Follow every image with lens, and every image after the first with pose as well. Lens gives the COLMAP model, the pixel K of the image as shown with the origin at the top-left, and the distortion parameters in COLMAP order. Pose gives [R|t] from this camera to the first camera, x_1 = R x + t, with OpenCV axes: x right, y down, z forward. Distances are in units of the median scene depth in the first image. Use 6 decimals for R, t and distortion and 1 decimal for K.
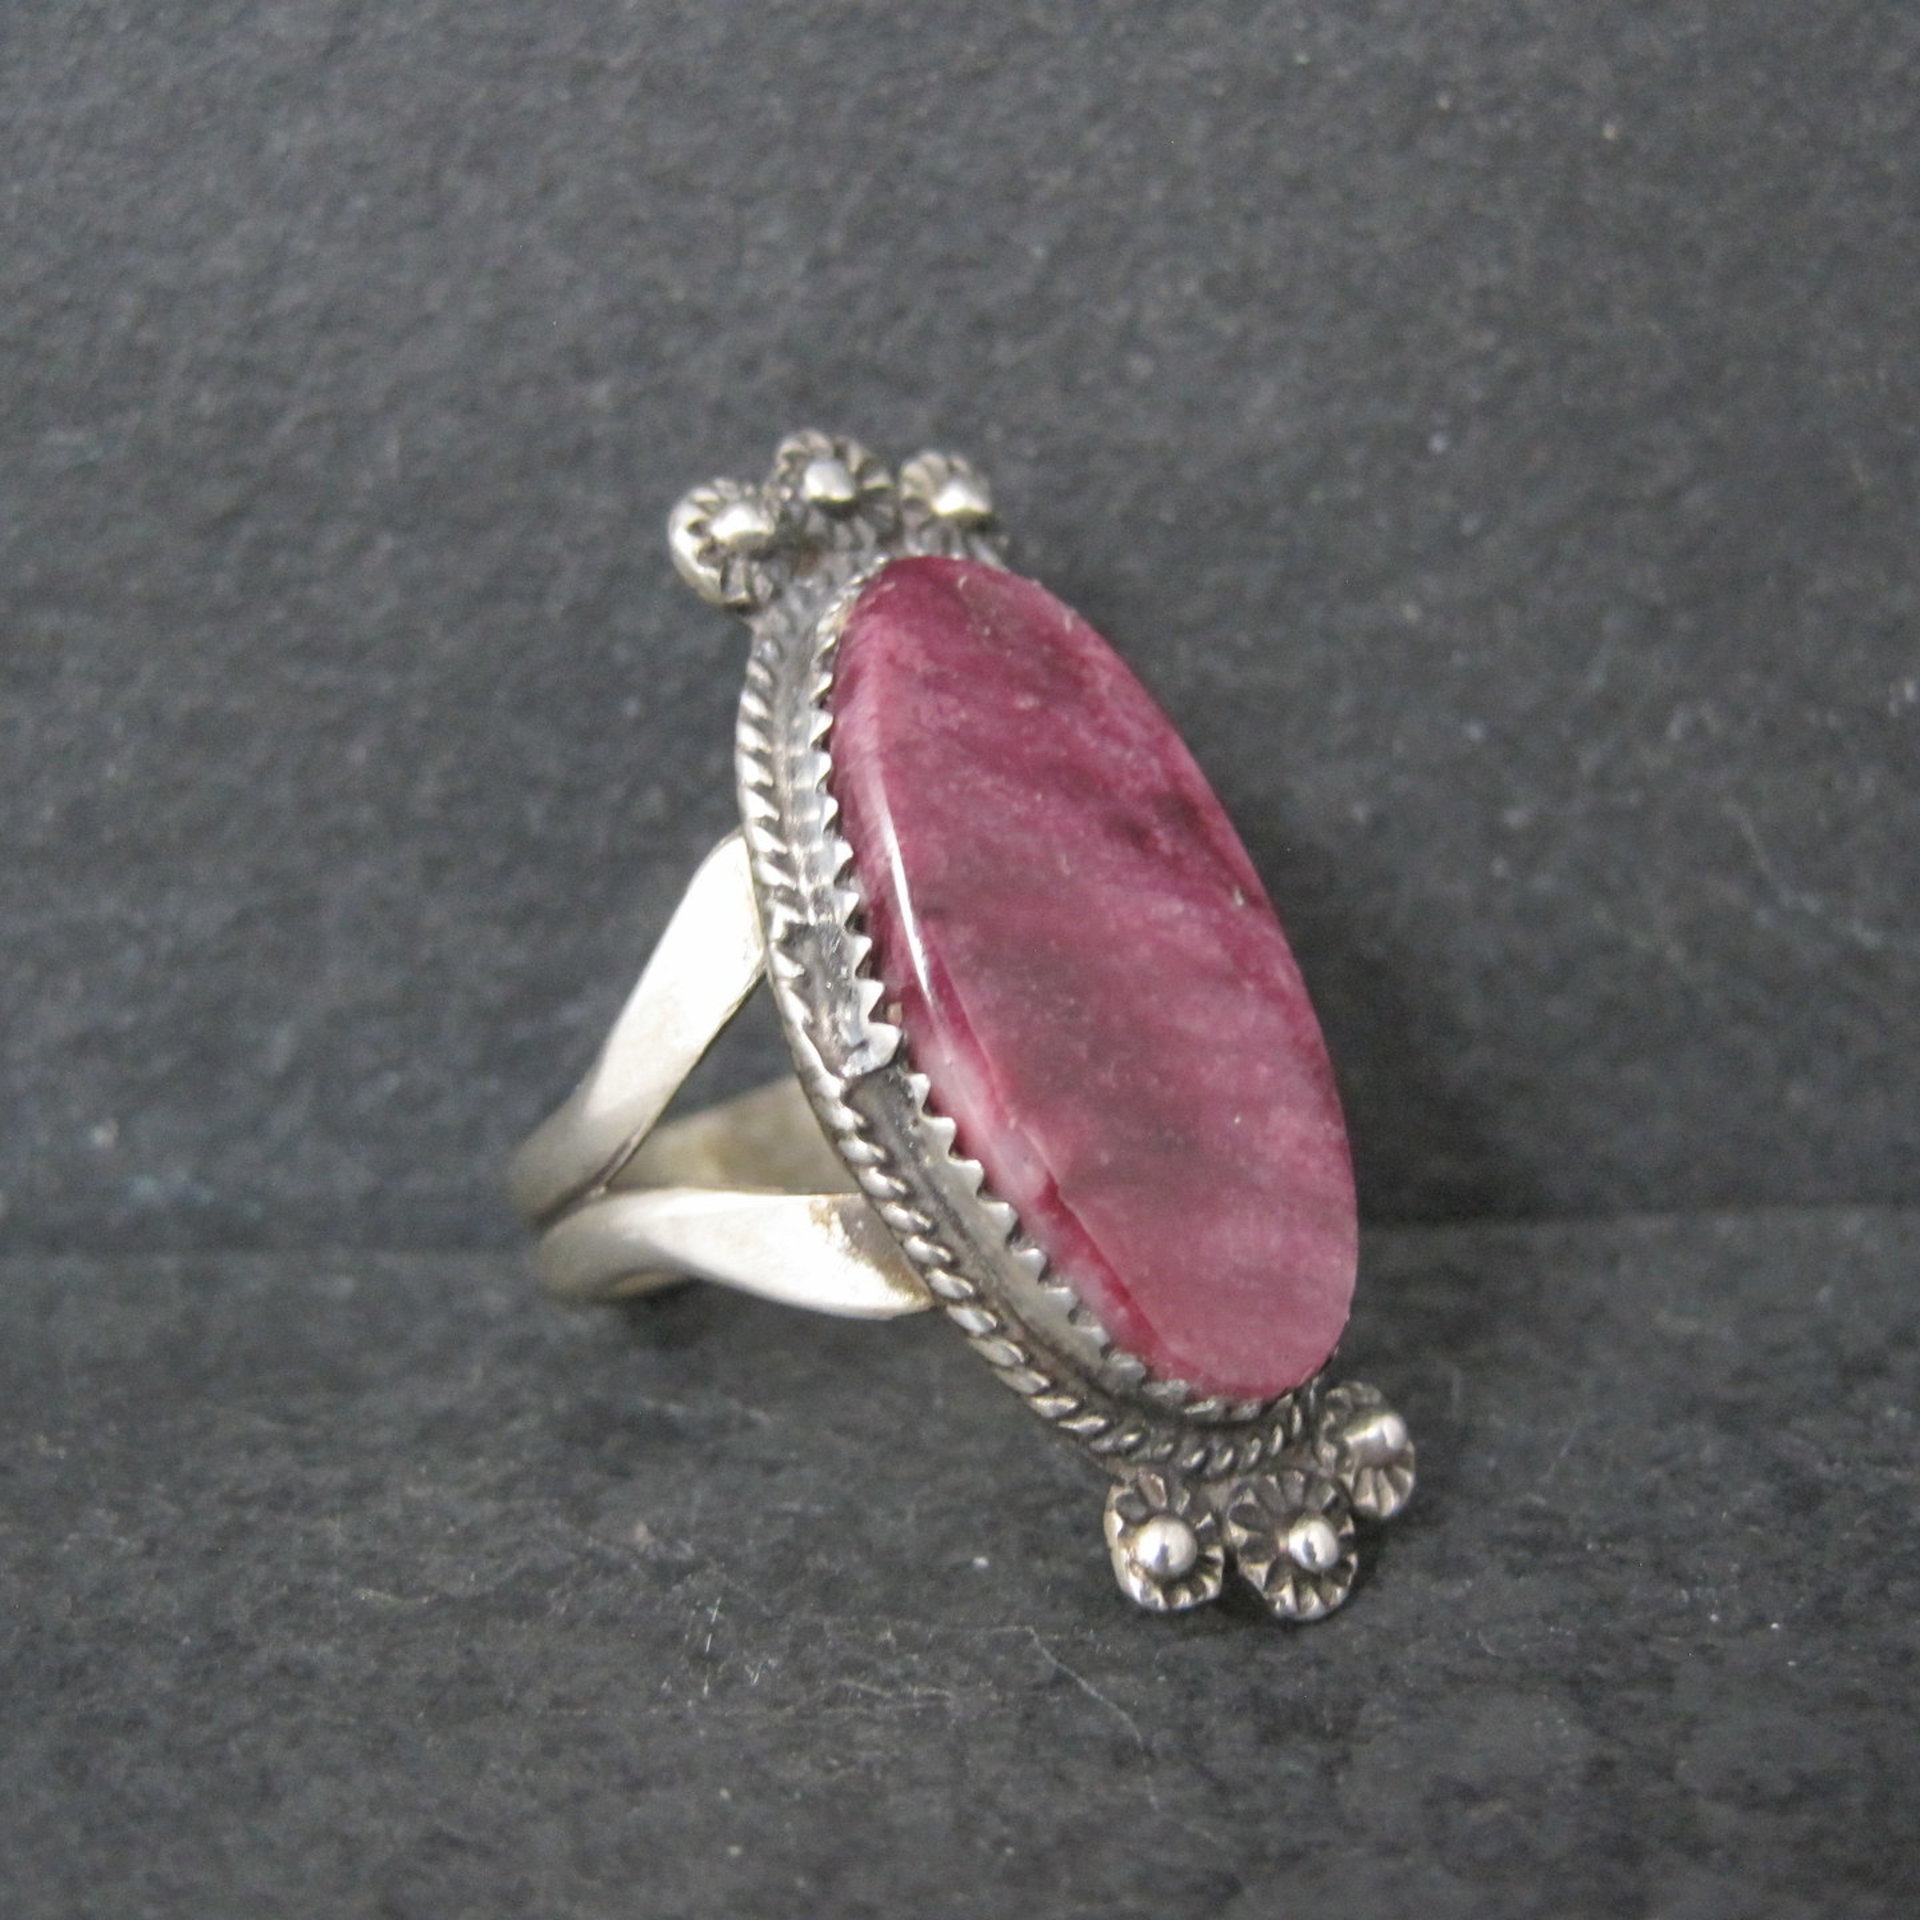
lens RADIAL K [[2858.1, 0, 960.0], [0, 2858.1, 960.0], [0, 0, 1]] dist [-0.149689, 0.029207]
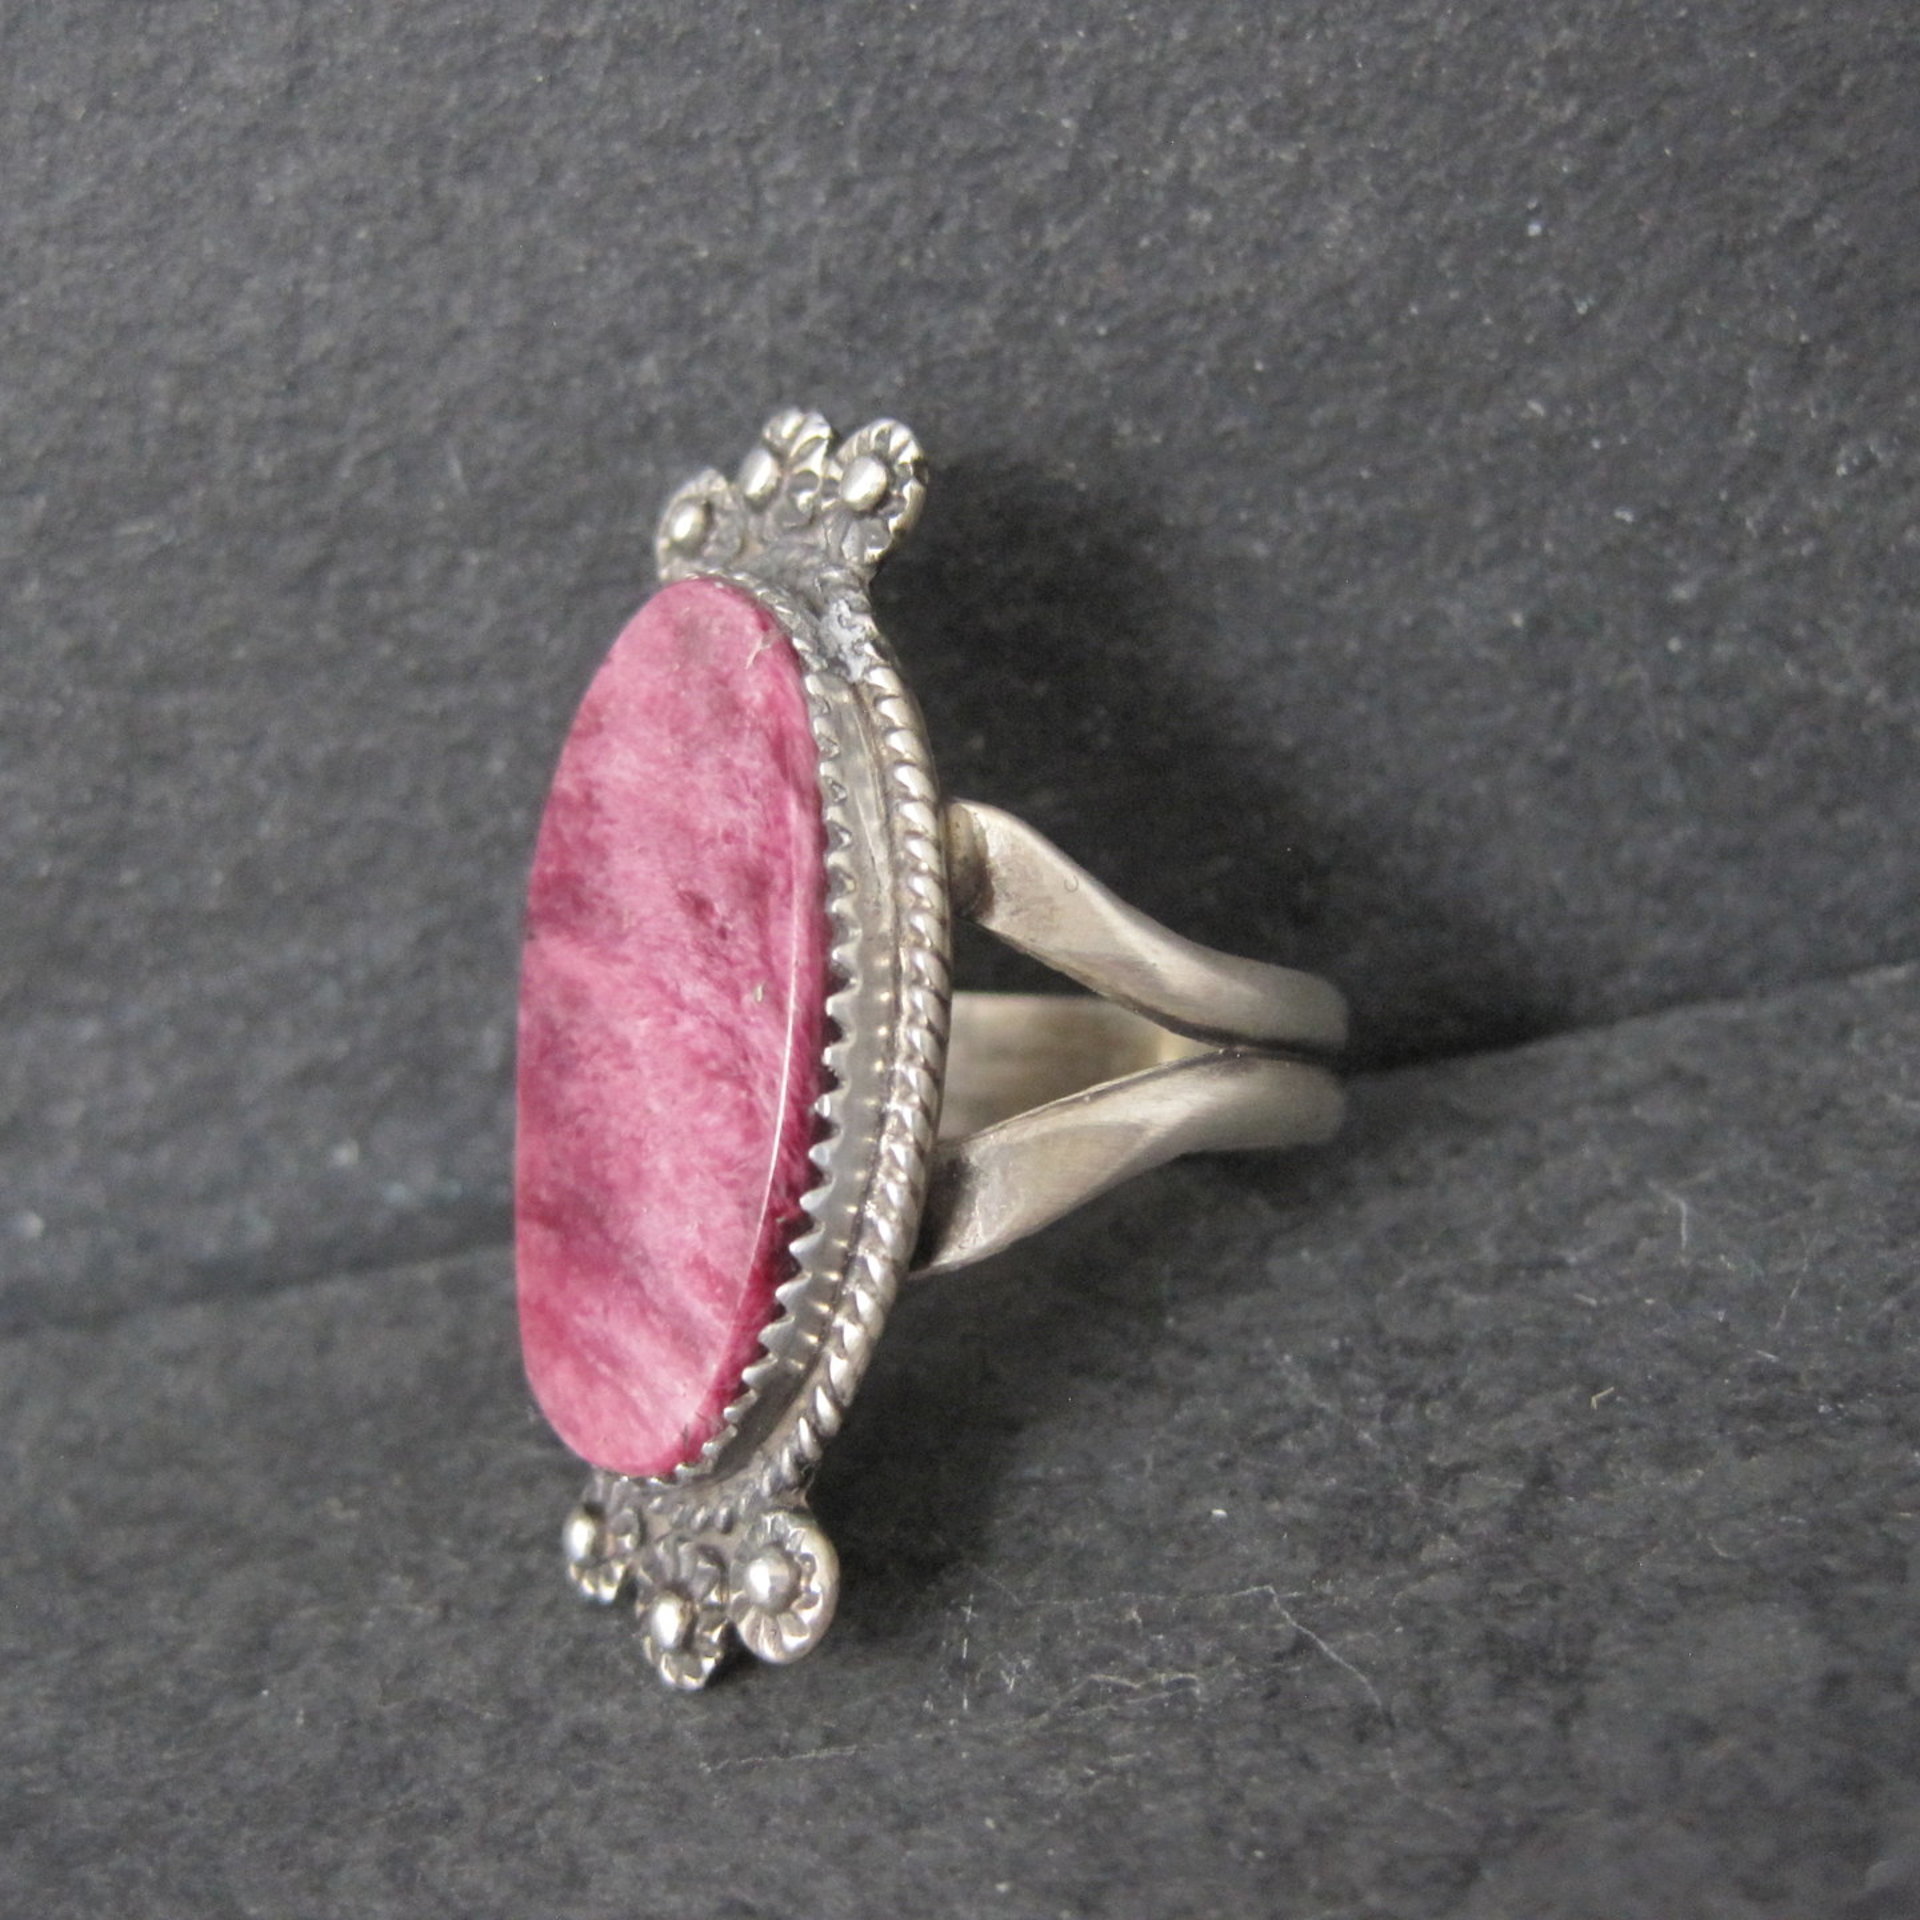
lens RADIAL K [[2858.1, 0, 960.0], [0, 2858.1, 960.0], [0, 0, 1]] dist [-0.149689, 0.029207]
pose [[0.974247, -0.158914, -0.159964, 0.100290], [0.189756, 0.961046, 0.200957, -0.183221], [0.121798, -0.226136, 0.966451, 0.035205]]
